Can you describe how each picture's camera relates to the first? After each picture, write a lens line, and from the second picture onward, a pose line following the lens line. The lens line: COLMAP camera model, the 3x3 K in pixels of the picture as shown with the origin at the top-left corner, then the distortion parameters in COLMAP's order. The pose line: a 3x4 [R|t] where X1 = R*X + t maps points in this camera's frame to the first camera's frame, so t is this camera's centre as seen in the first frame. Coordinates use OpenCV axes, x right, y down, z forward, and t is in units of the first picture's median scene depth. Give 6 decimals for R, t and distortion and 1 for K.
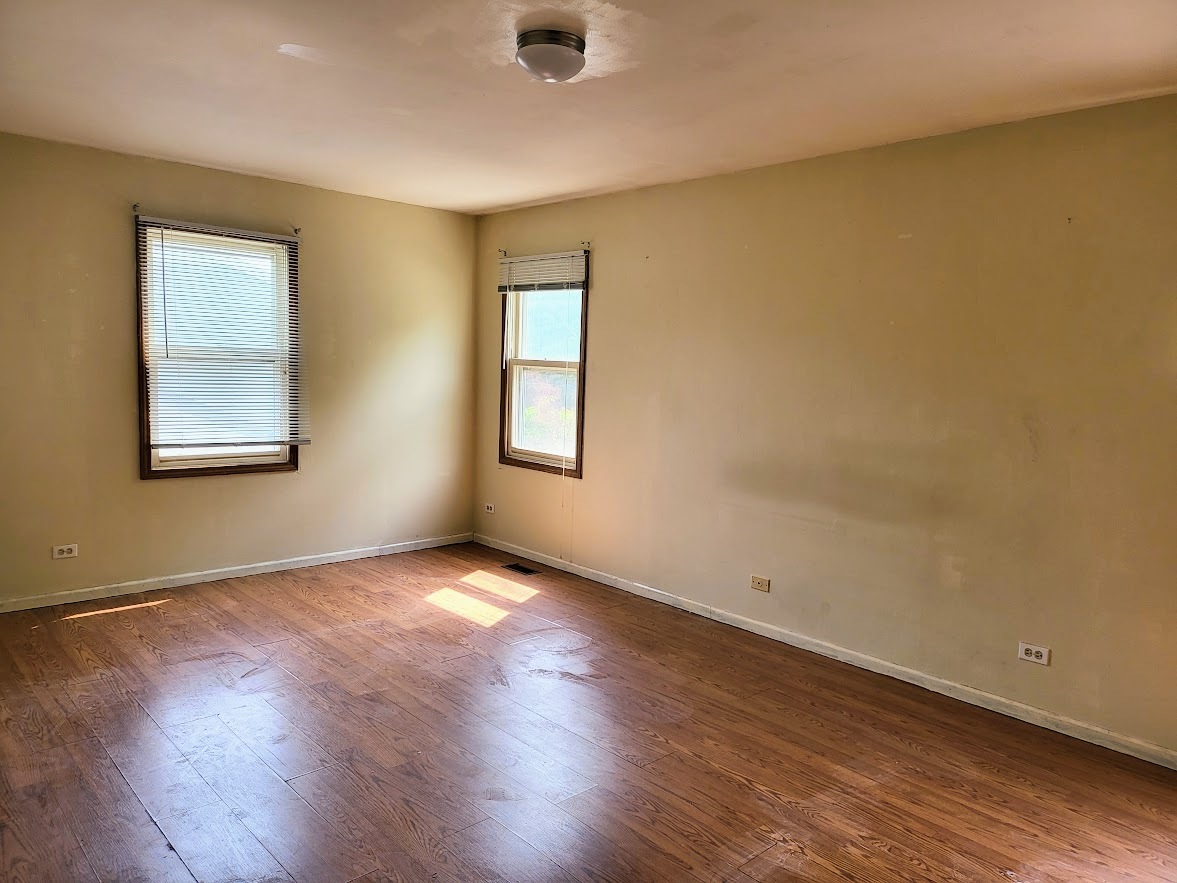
lens RADIAL K [[826.9, 0, 595.9], [0, 826.9, 444.6], [0, 0, 1]] dist [0.042728, -0.000966]
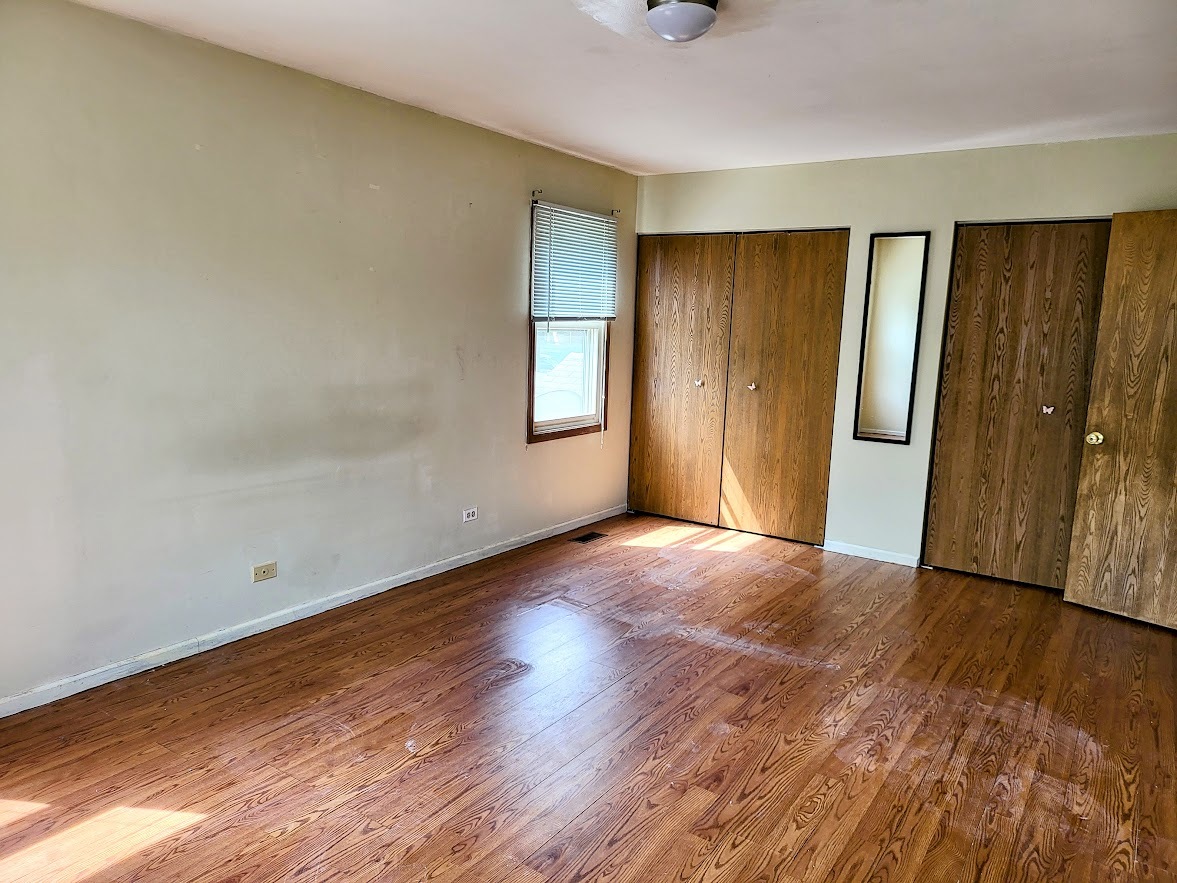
lens RADIAL K [[826.9, 0, 596.1], [0, 826.9, 442.0], [0, 0, 1]] dist [0.042728, -0.000966]
pose [[-0.223893, -0.186218, 0.956658, -0.743877], [0.060164, 0.977064, 0.204270, -0.127377], [-0.972755, 0.103291, -0.207554, 0.942883]]
